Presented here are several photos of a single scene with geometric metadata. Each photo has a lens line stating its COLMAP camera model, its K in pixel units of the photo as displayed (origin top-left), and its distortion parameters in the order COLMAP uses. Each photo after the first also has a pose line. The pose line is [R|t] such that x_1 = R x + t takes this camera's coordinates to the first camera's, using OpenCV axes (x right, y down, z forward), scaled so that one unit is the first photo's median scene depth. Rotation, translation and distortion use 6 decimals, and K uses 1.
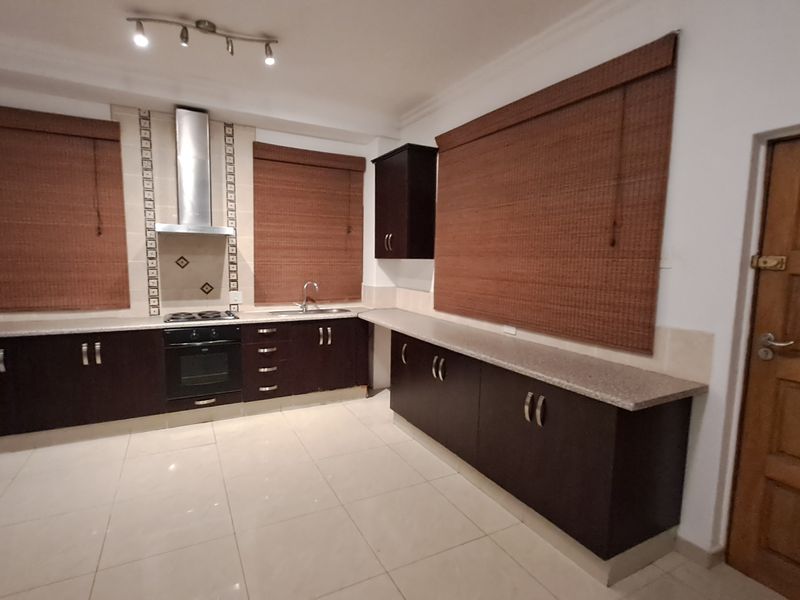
lens RADIAL K [[424.7, 0, 402.7], [0, 424.7, 302.9], [0, 0, 1]] dist [-0.000809, 0.001012]
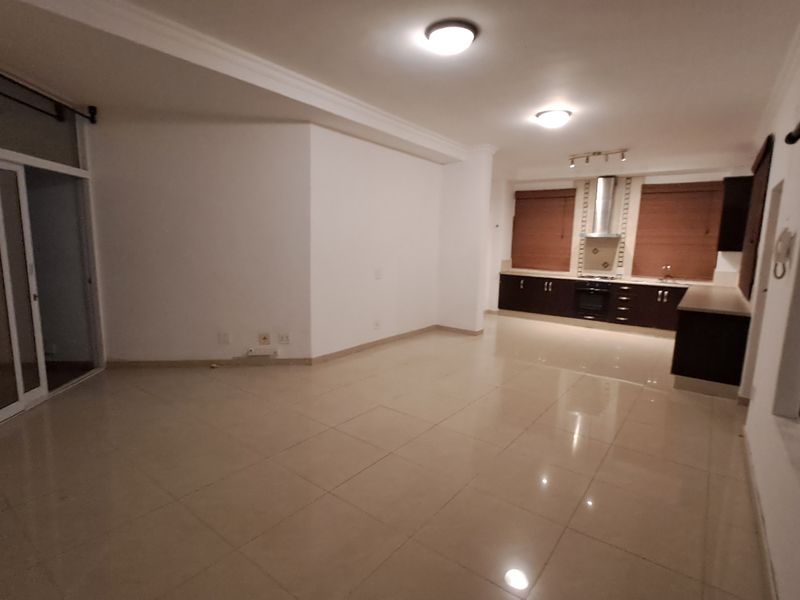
lens RADIAL K [[424.7, 0, 402.7], [0, 424.7, 302.9], [0, 0, 1]] dist [-0.000809, 0.001012]
pose [[0.435793, 0.126351, -0.891134, 0.926004], [-0.111804, 0.990028, 0.085698, 0.078477], [0.893076, 0.062286, 0.445574, -0.714759]]
